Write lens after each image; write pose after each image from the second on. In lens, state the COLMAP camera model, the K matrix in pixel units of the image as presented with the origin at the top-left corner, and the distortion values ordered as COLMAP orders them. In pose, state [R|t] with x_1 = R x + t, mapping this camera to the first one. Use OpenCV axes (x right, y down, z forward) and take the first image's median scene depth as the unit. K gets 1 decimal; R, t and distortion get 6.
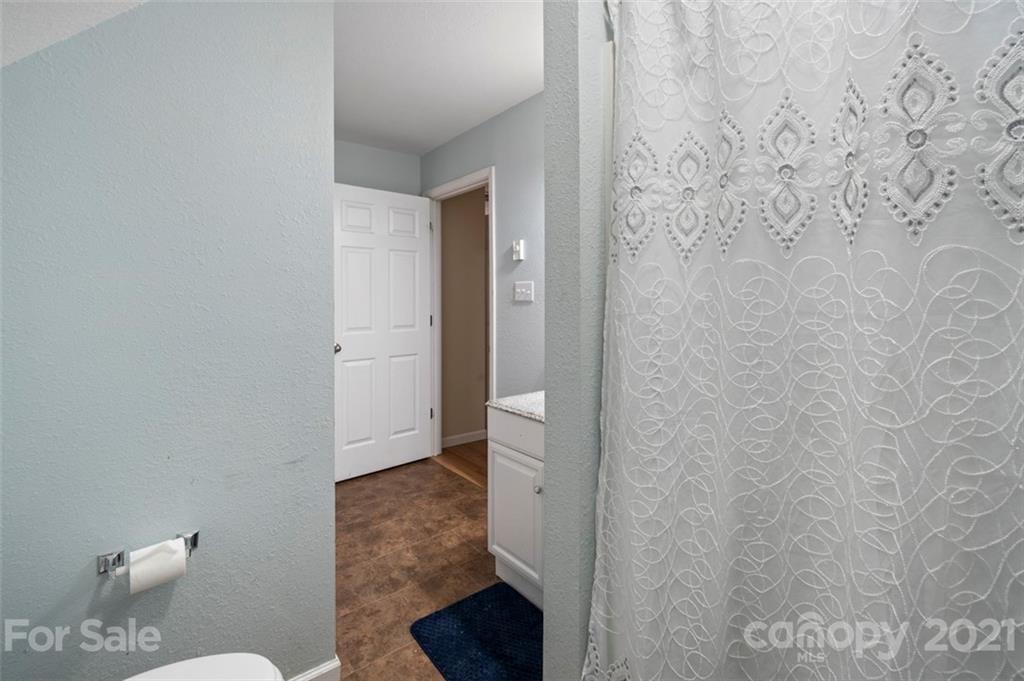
lens RADIAL K [[444.1, 0, 511.3], [0, 444.1, 302.2], [0, 0, 1]] dist [-0.003687, 0.001062]
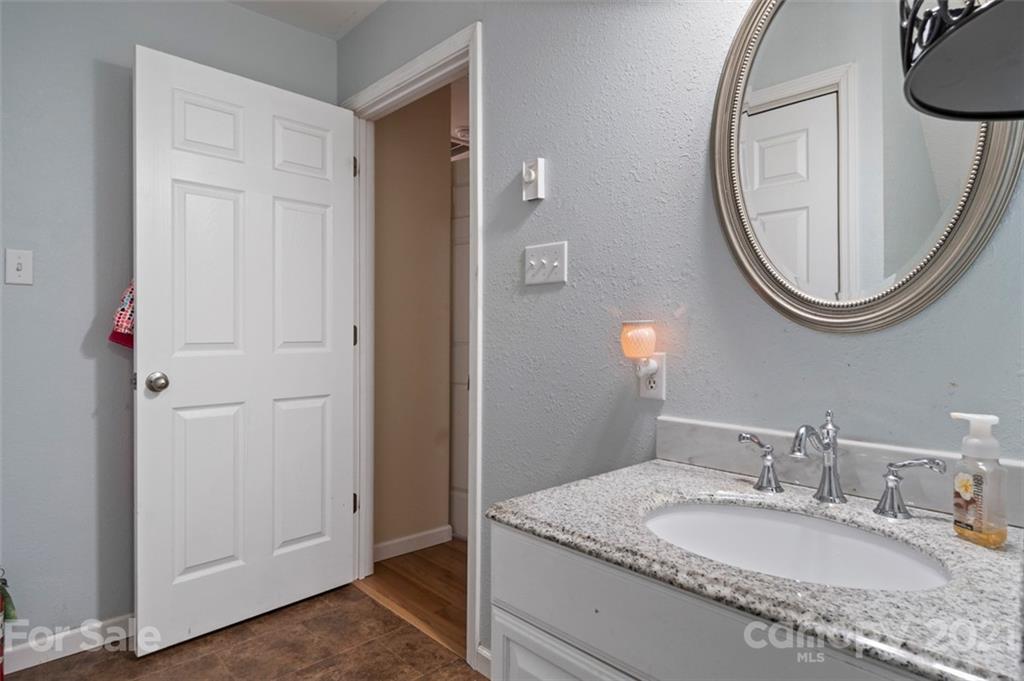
lens RADIAL K [[578.7, 0, 512.7], [0, 578.7, 338.3], [0, 0, 1]] dist [0.003327, 0.000545]
pose [[0.997070, 0.005930, 0.076262, -0.046024], [-0.006563, 0.999946, 0.008054, 0.043992], [-0.076210, -0.008531, 0.997055, 0.304996]]
